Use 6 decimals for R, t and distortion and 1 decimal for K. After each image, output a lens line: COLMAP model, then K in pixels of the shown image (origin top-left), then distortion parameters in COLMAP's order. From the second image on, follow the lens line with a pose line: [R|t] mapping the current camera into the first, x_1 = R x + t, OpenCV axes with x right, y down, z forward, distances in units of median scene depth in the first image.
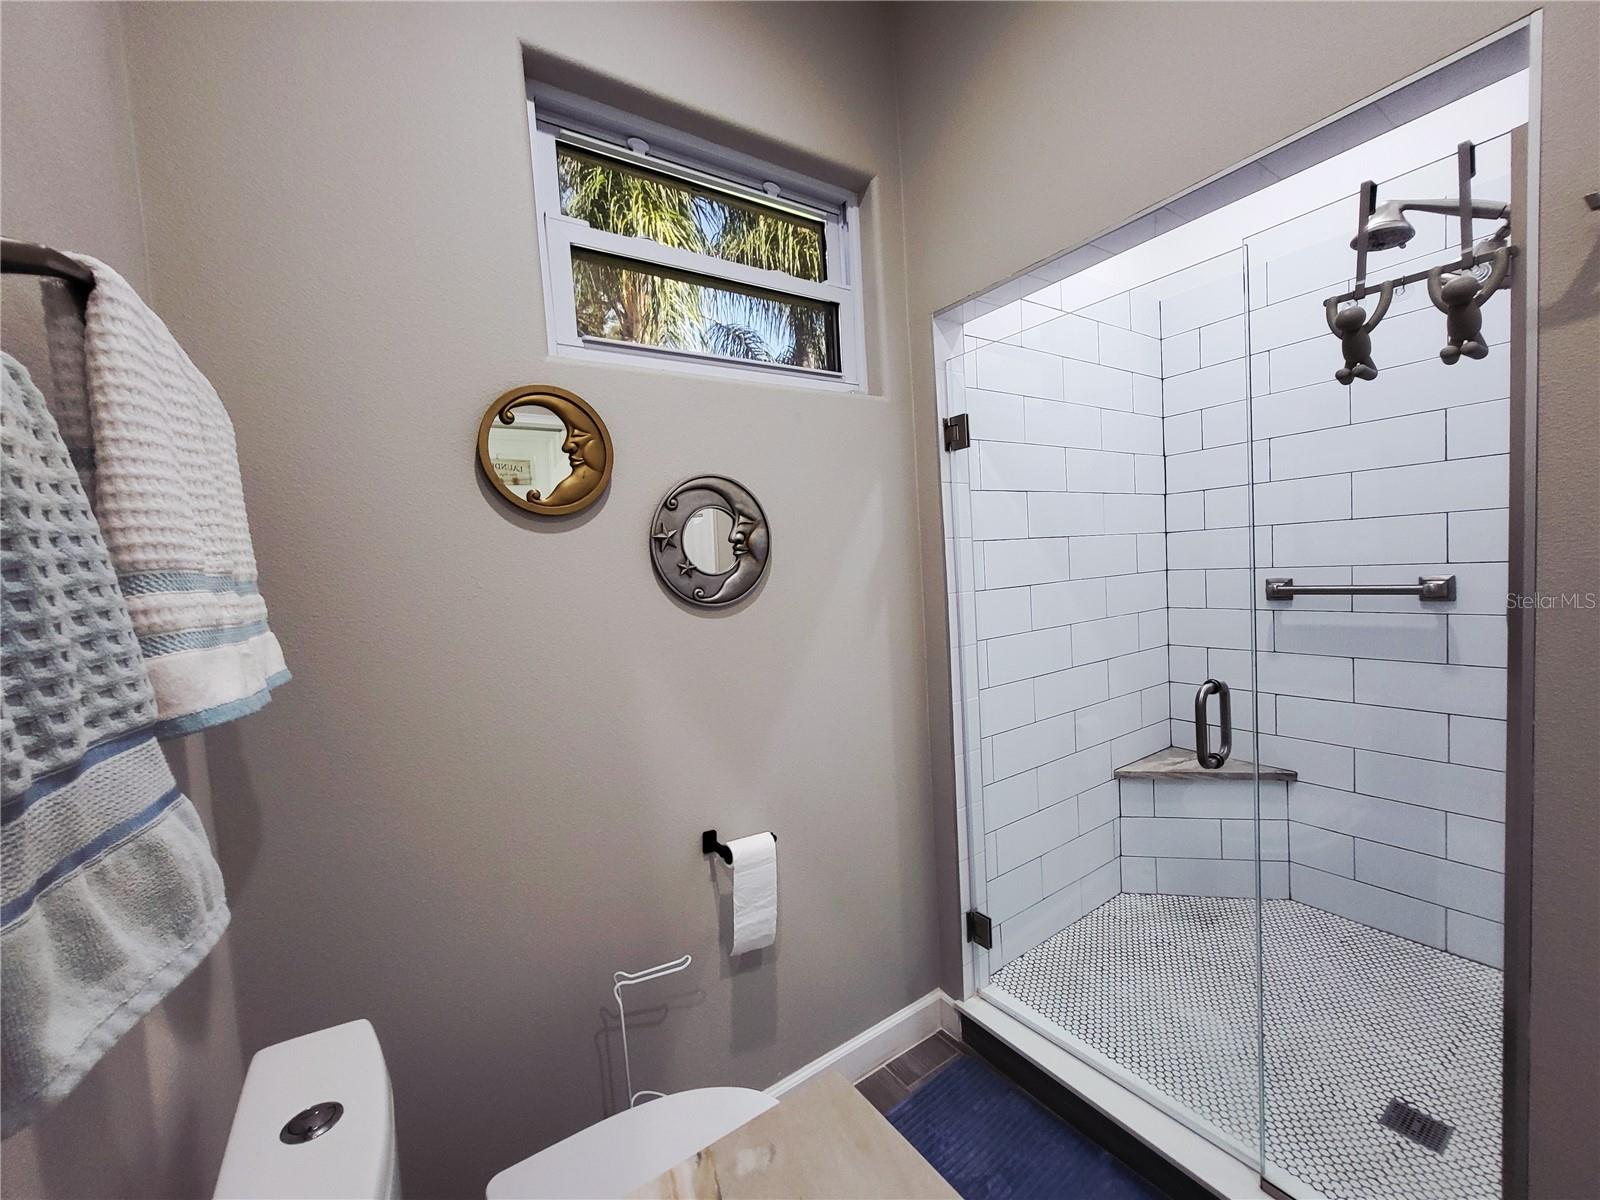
lens RADIAL K [[633.8, 0, 801.6], [0, 633.8, 607.6], [0, 0, 1]] dist [0.001691, -0.000588]
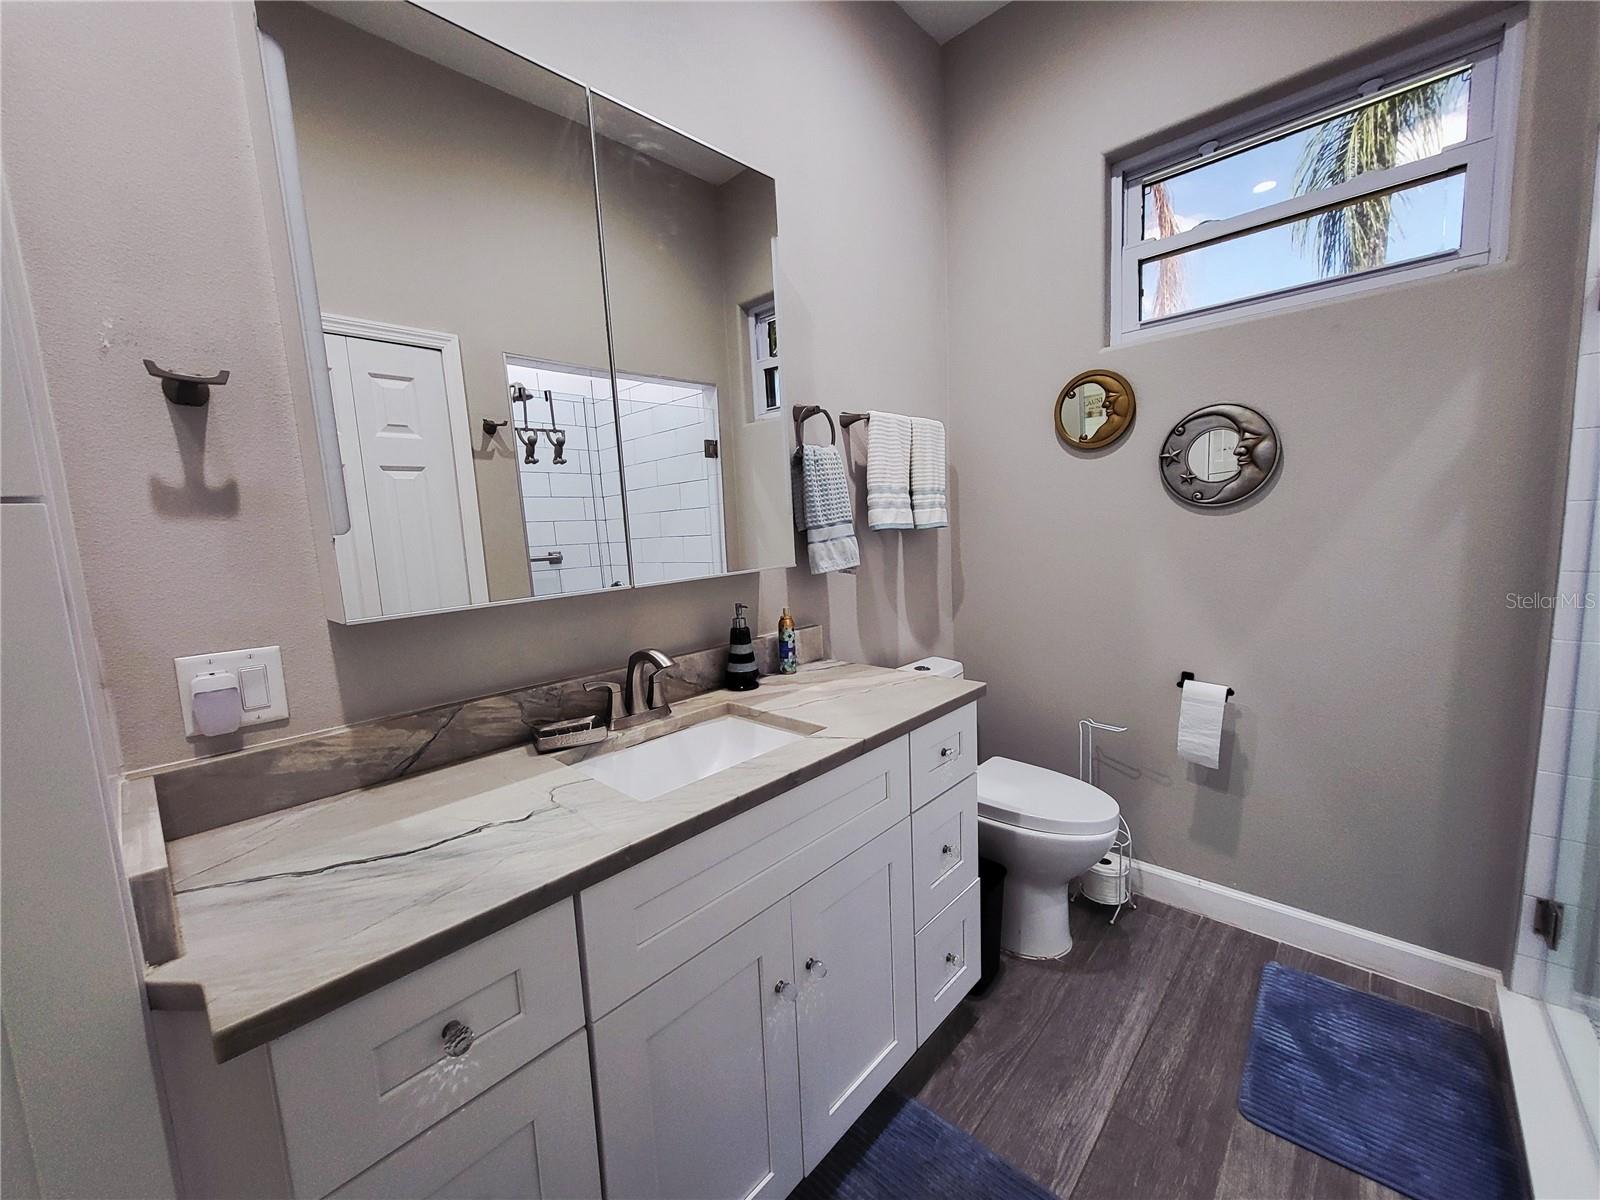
lens RADIAL K [[633.8, 0, 800.6], [0, 633.8, 603.1], [0, 0, 1]] dist [0.001691, -0.000588]
pose [[0.230788, 0.172473, -0.957596, 0.965756], [-0.025023, 0.984891, 0.171358, -0.008465], [0.972682, -0.015586, 0.231617, -0.133584]]
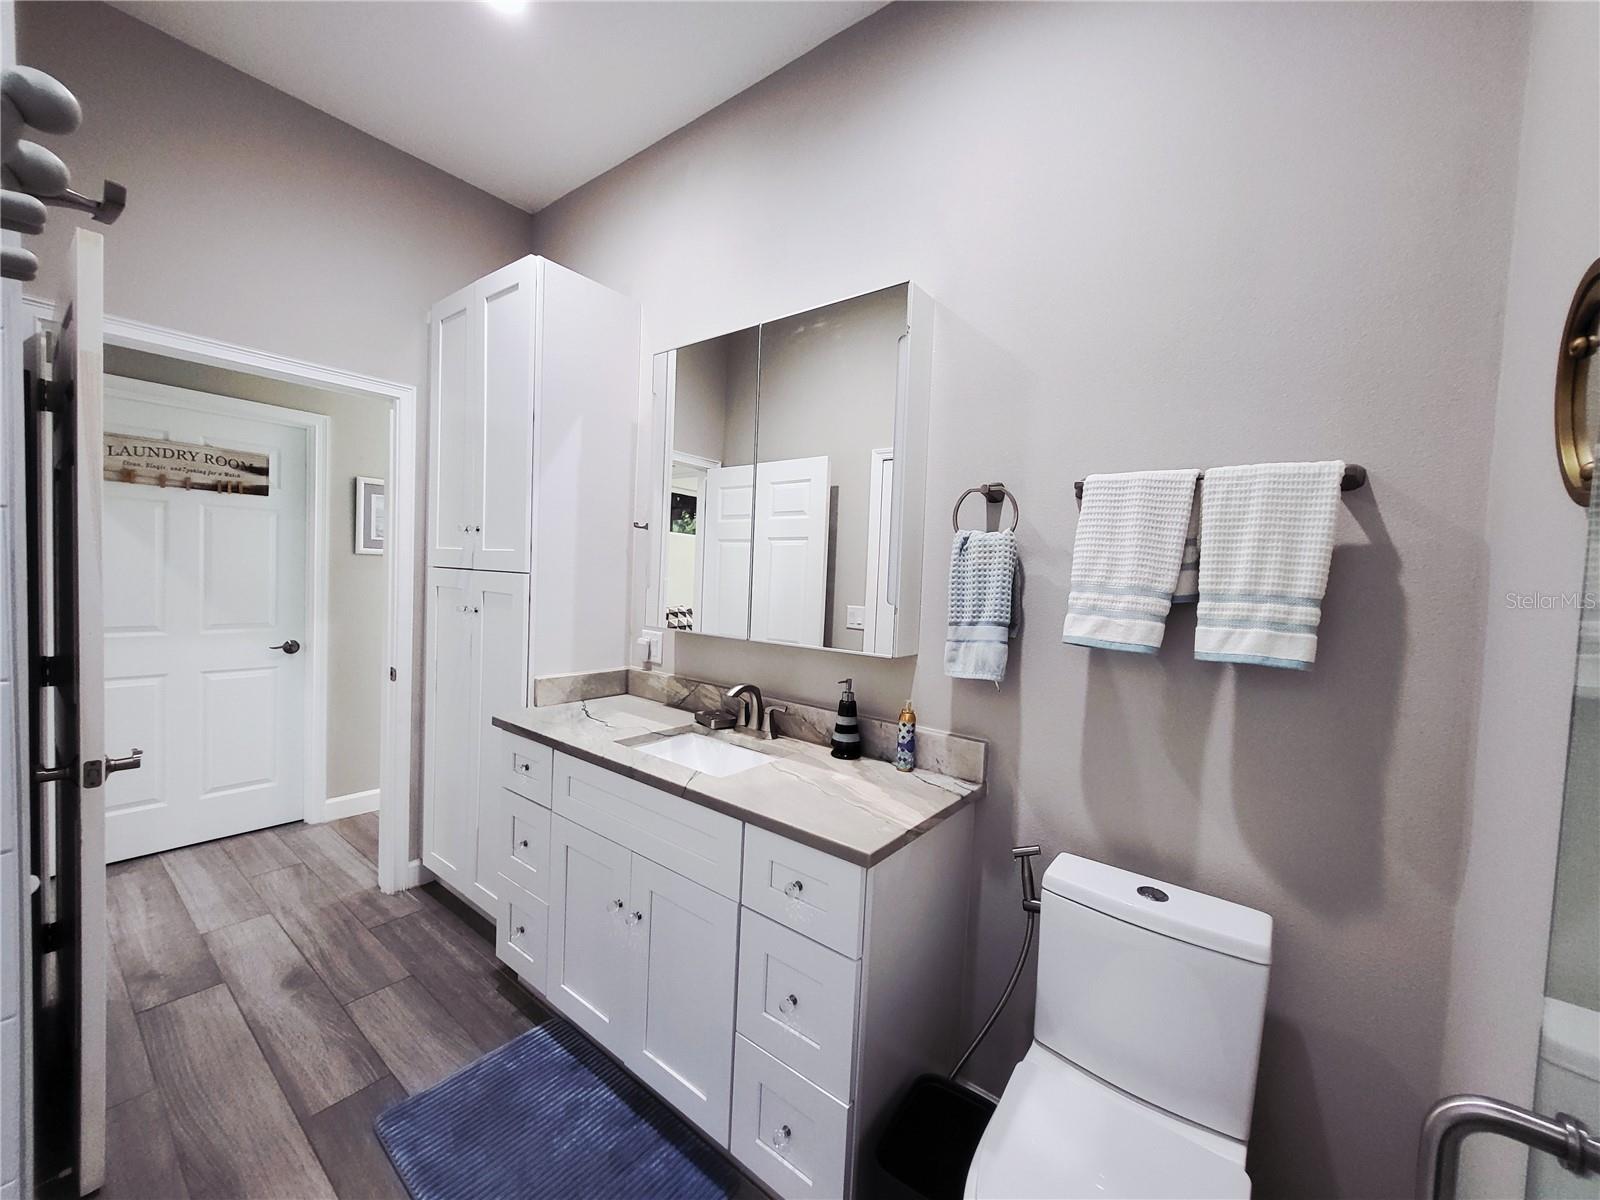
lens RADIAL K [[633.8, 0, 792.2], [0, 633.8, 606.5], [0, 0, 1]] dist [0.001691, -0.000588]
pose [[-0.952506, 0.030516, -0.302988, 0.345762], [-0.007758, 0.992212, 0.124322, -0.103486], [0.304422, 0.120768, -0.944851, 1.123625]]
